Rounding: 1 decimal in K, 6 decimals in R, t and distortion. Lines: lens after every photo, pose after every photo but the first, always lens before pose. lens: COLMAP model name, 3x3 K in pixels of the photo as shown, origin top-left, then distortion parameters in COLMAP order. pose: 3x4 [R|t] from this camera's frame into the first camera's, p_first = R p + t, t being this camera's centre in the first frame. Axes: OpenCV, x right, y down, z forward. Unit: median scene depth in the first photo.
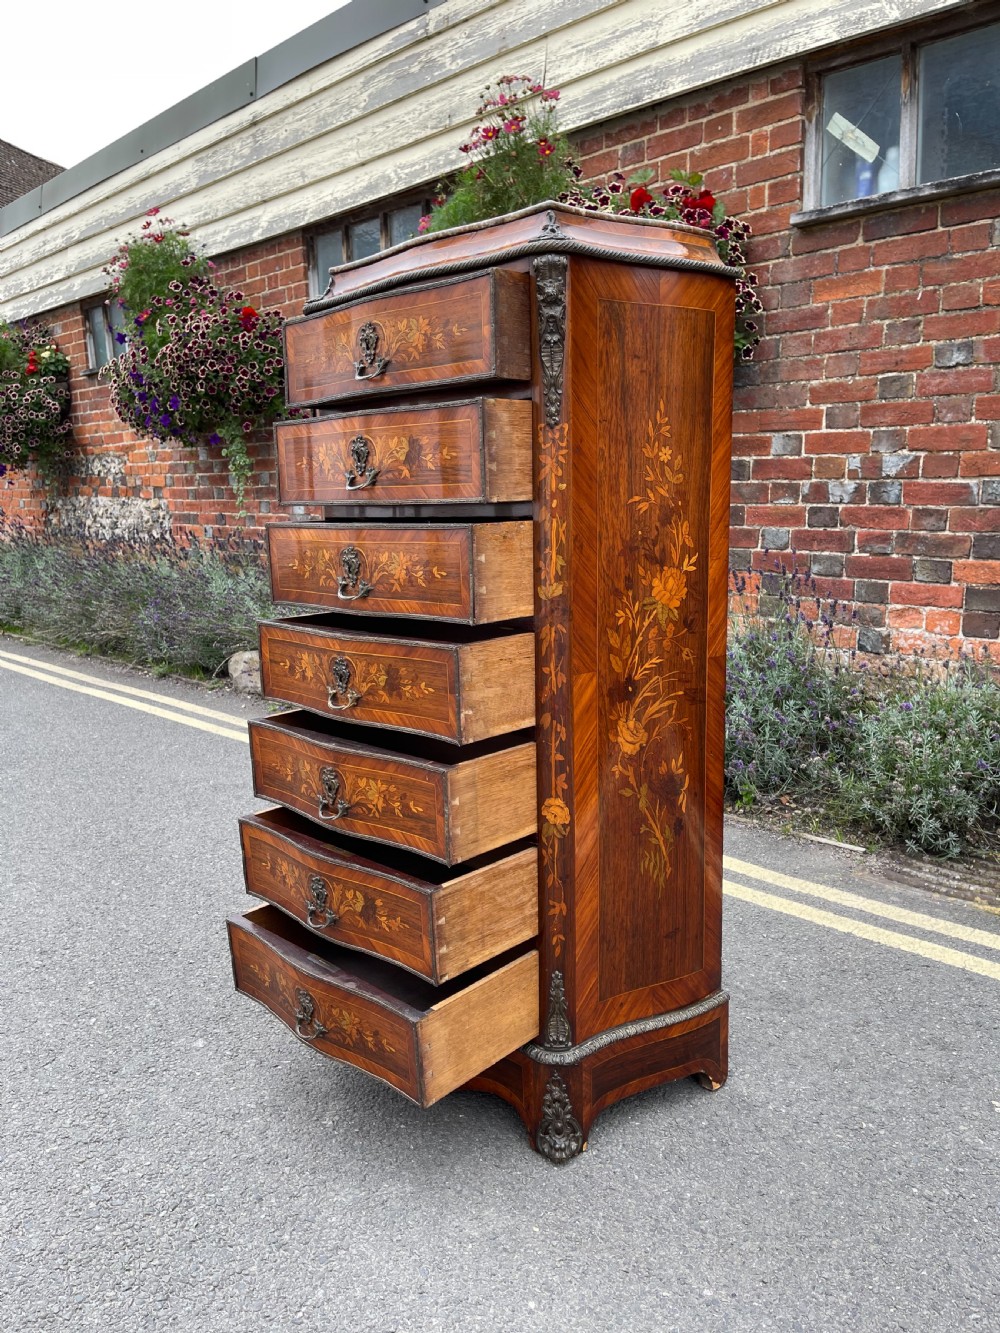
lens RADIAL K [[1029.9, 0, 493.2], [0, 1029.9, 685.0], [0, 0, 1]] dist [0.059282, -0.108148]
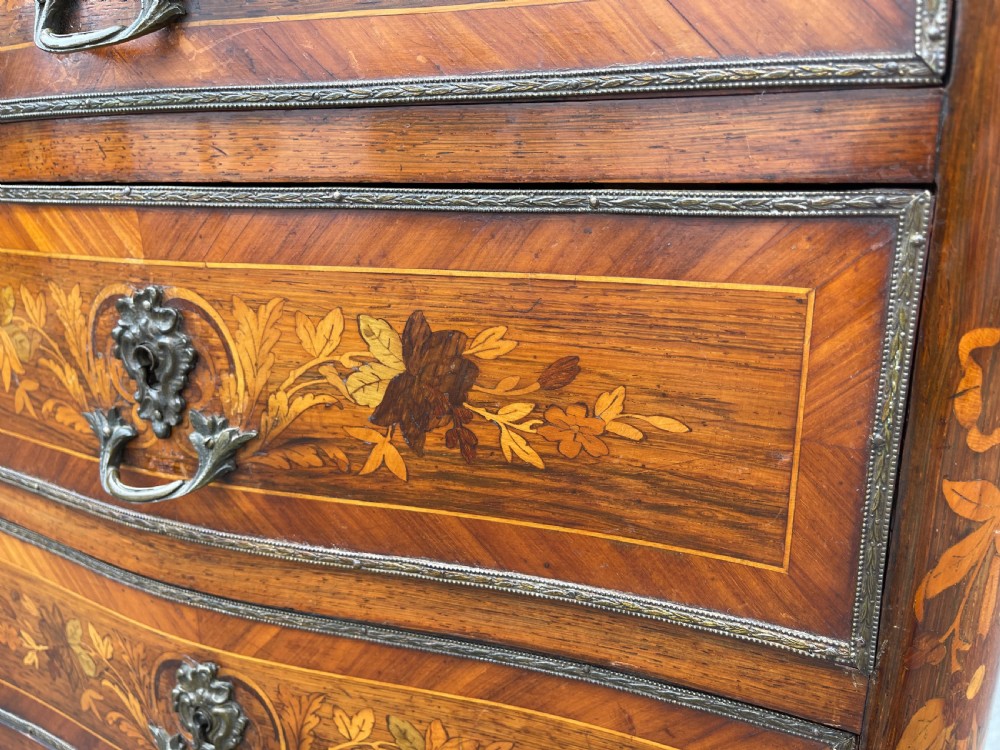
lens RADIAL K [[772.6, 0, 505.2], [0, 772.6, 376.4], [0, 0, 1]] dist [0.059282, -0.108148]
pose [[0.923522, -0.092019, 0.372344, -0.076005], [0.055095, 0.992553, 0.108641, -0.238043], [-0.379569, -0.079818, 0.921714, 0.816339]]
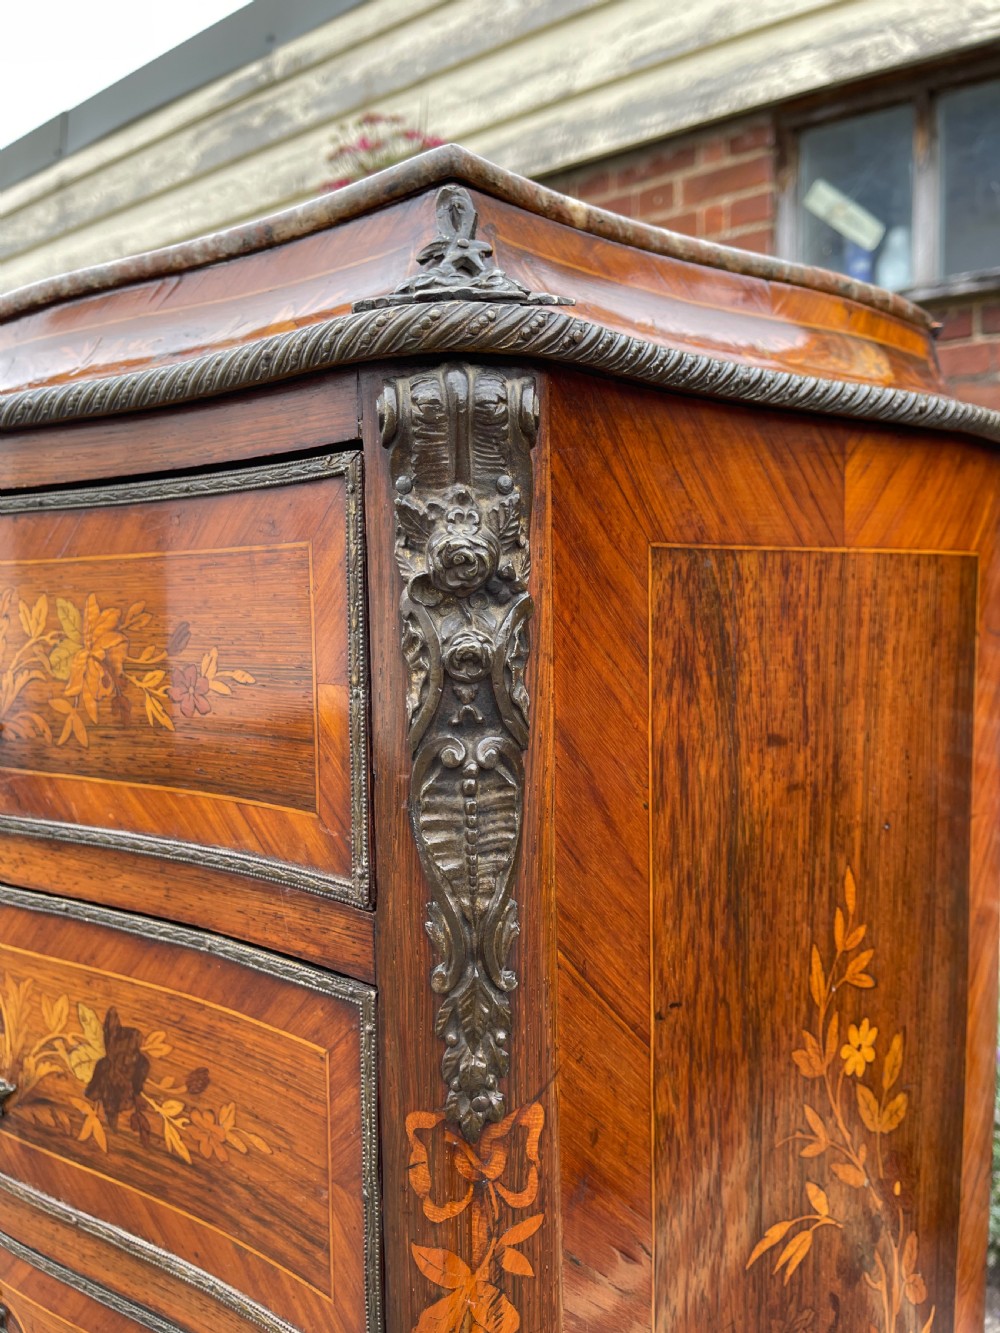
lens RADIAL K [[1029.9, 0, 500.0], [0, 1029.9, 662.8], [0, 0, 1]] dist [0.059282, -0.108148]
pose [[0.992768, -0.002837, 0.120017, 0.033304], [0.015325, 0.994537, -0.103252, -0.292088], [-0.119068, 0.104345, 0.987388, 0.698014]]
